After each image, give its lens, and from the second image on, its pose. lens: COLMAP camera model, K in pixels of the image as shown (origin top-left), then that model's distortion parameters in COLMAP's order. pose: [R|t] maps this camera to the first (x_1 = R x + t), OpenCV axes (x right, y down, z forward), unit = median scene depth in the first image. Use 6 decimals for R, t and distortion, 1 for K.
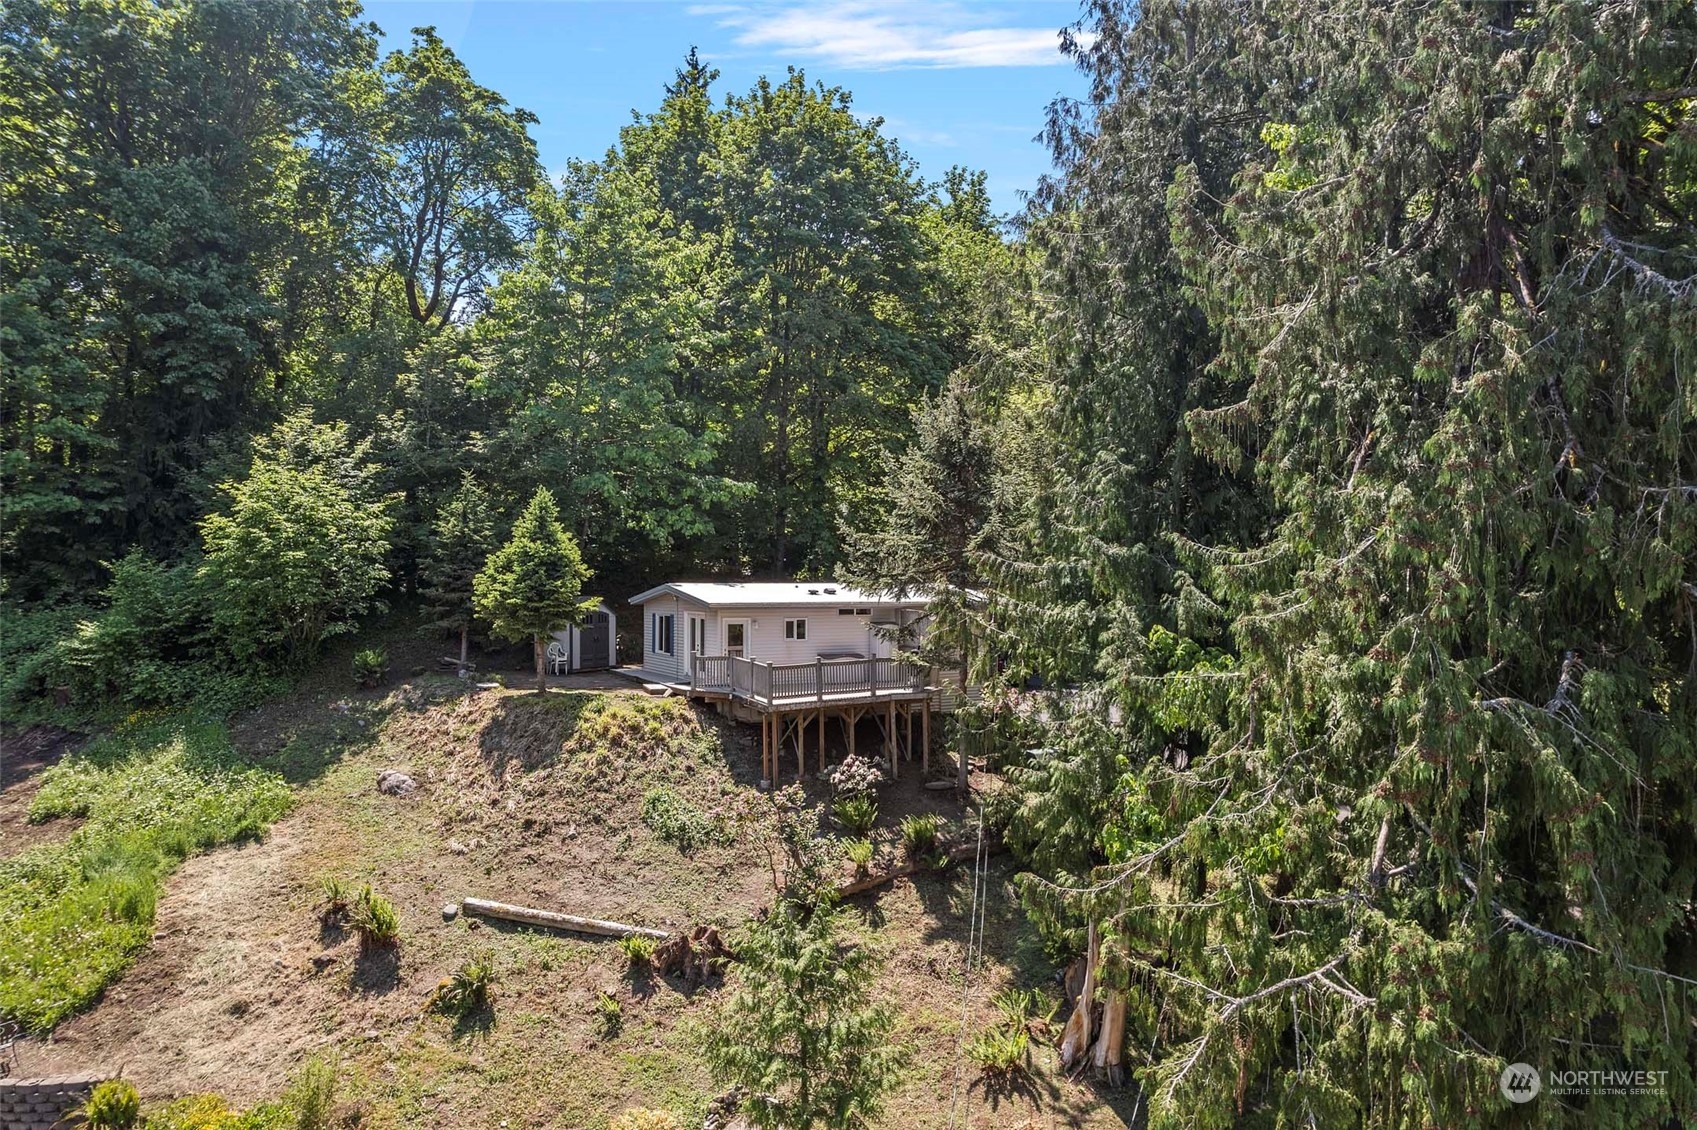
lens RADIAL K [[1088.1, 0, 848.5], [0, 1088.1, 565.0], [0, 0, 1]] dist [-0.074331, 0.063033]
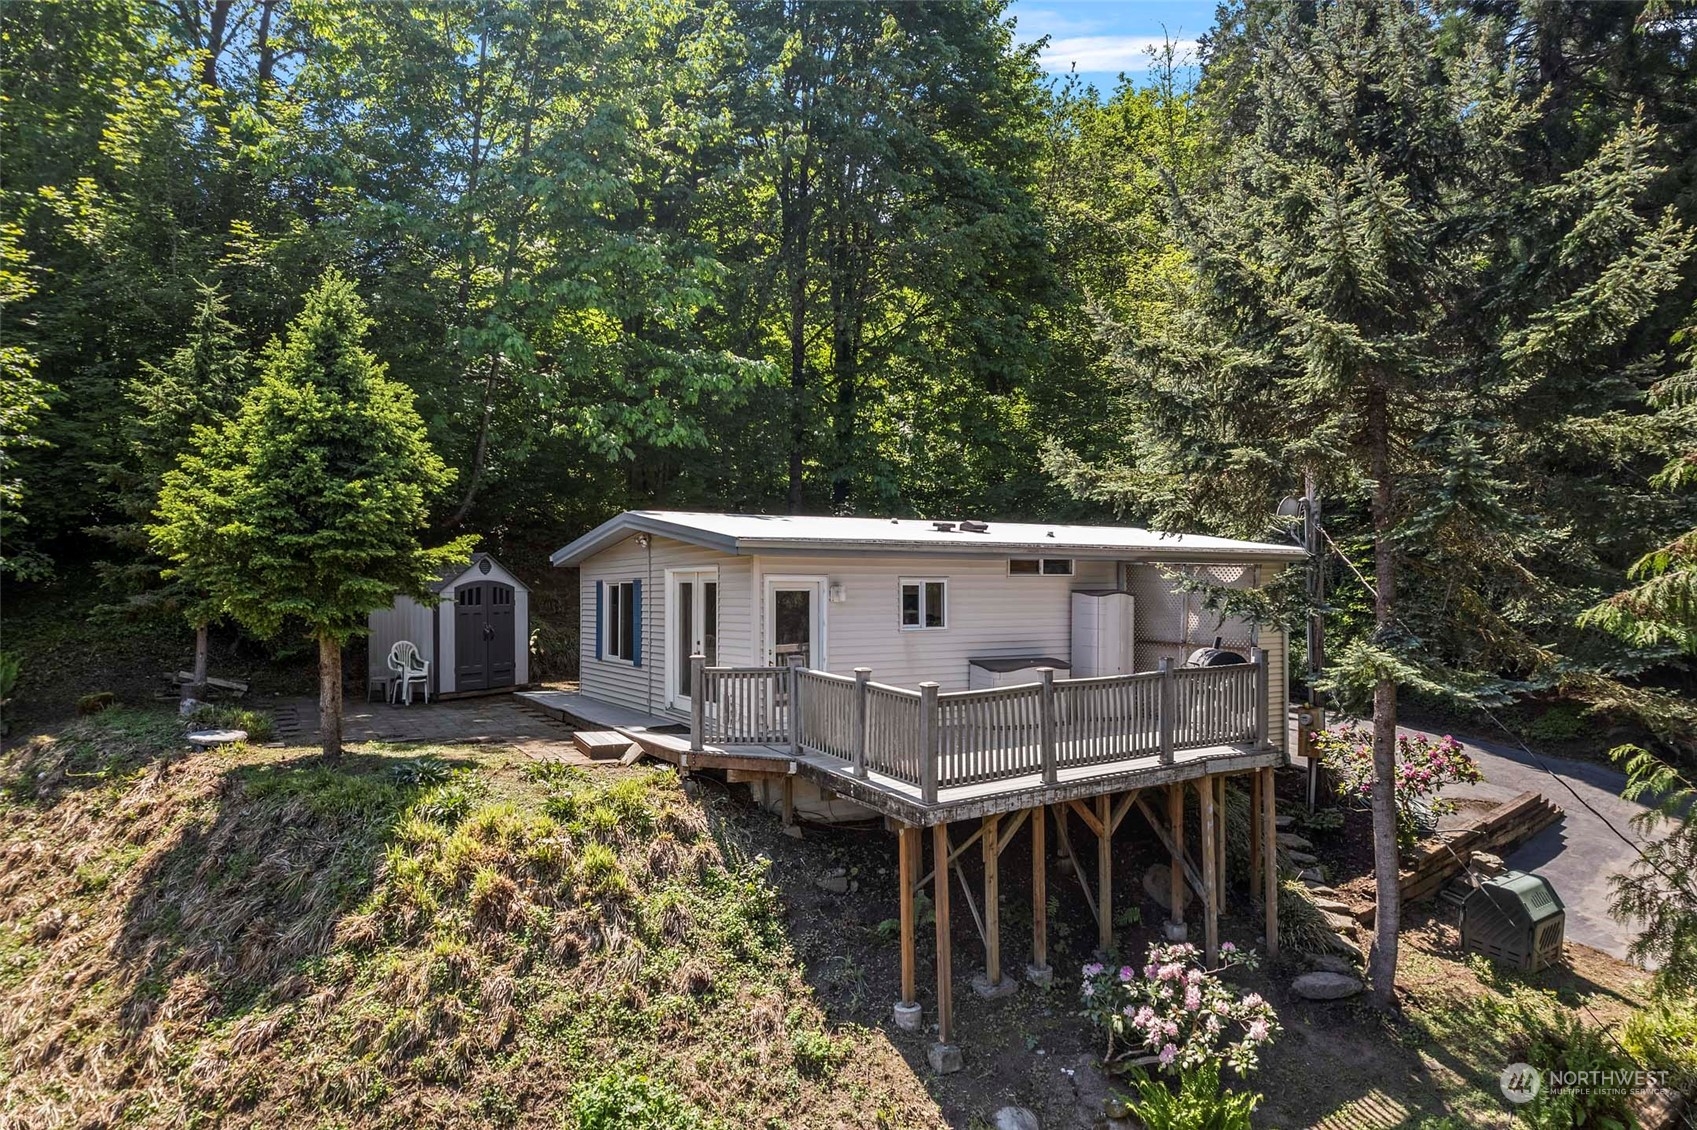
lens RADIAL K [[1088.1, 0, 848.5], [0, 1088.1, 565.0], [0, 0, 1]] dist [-0.074331, 0.063033]
pose [[0.998857, -0.002858, 0.047703, -0.106267], [0.003076, 0.999985, -0.004494, 0.047977], [-0.047689, 0.004635, 0.998851, 0.597178]]
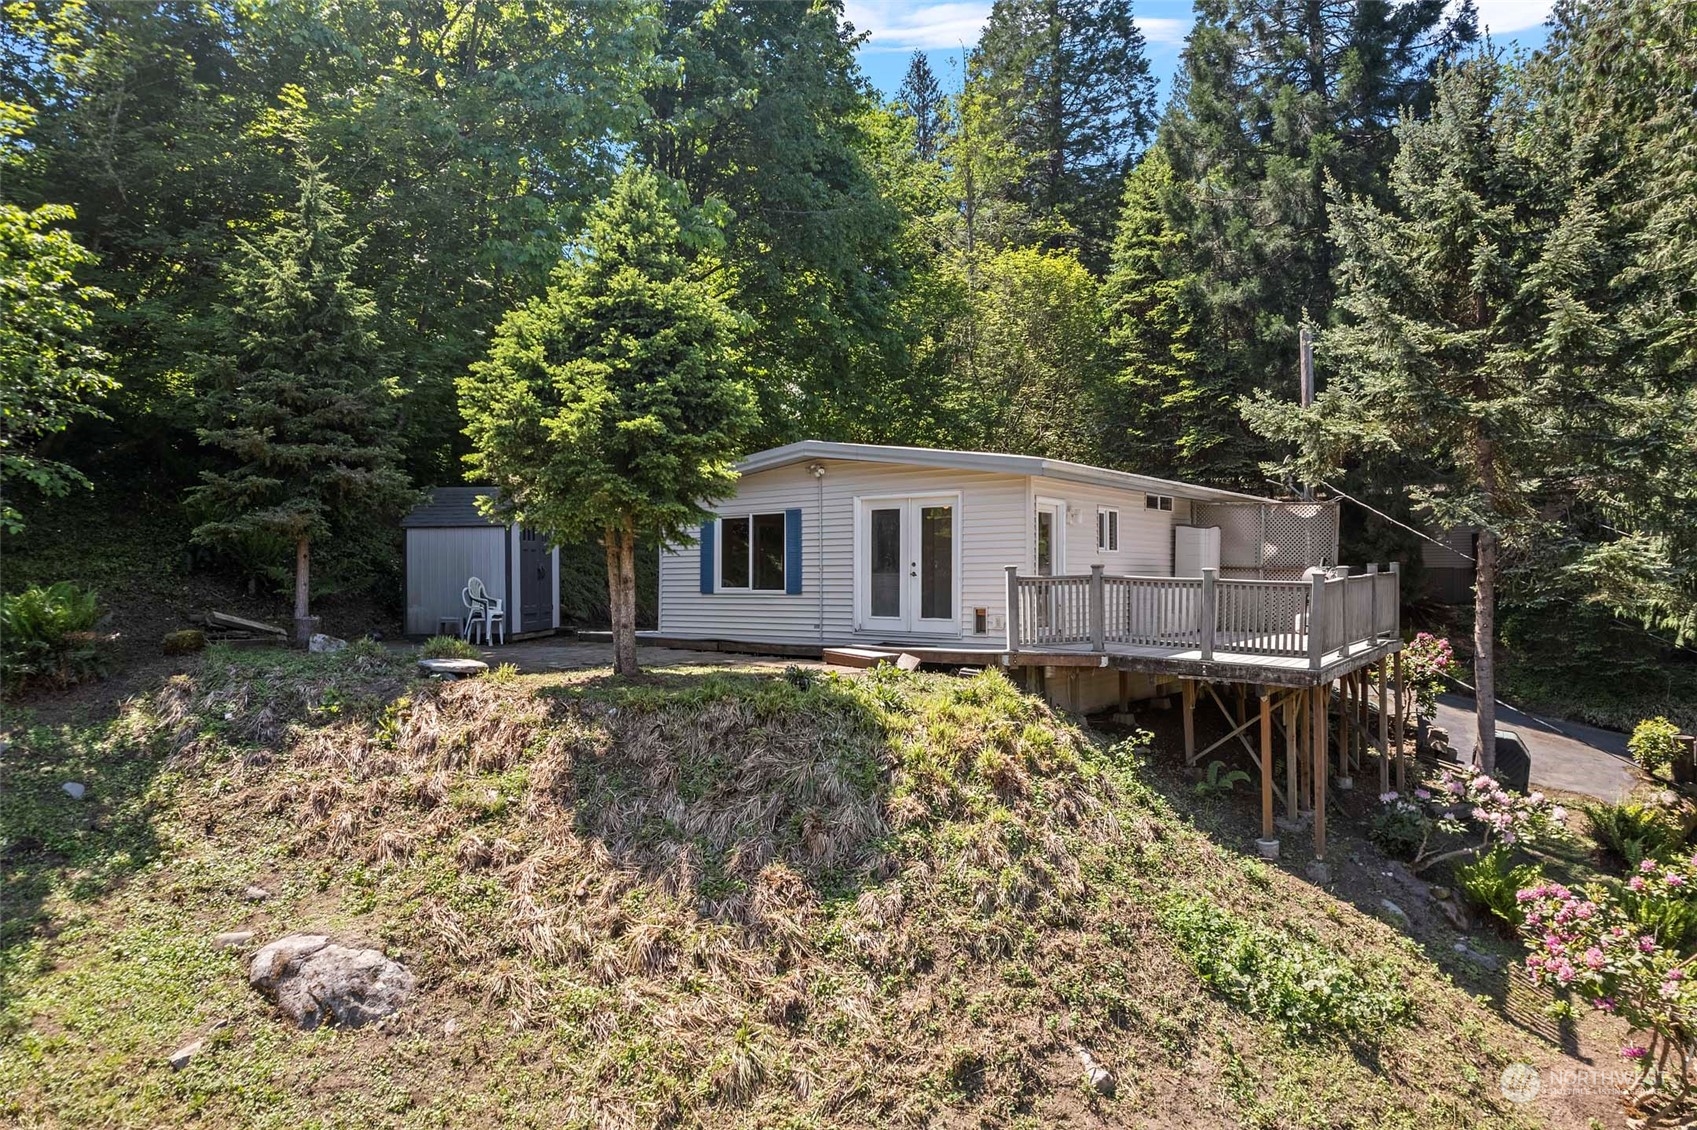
lens RADIAL K [[1088.1, 0, 848.5], [0, 1088.1, 565.0], [0, 0, 1]] dist [-0.074331, 0.063033]
pose [[0.909701, 0.000420, 0.415263, -0.393115], [-0.003696, 0.999968, 0.007086, 0.077388], [-0.415247, -0.007981, 0.909674, 0.628945]]
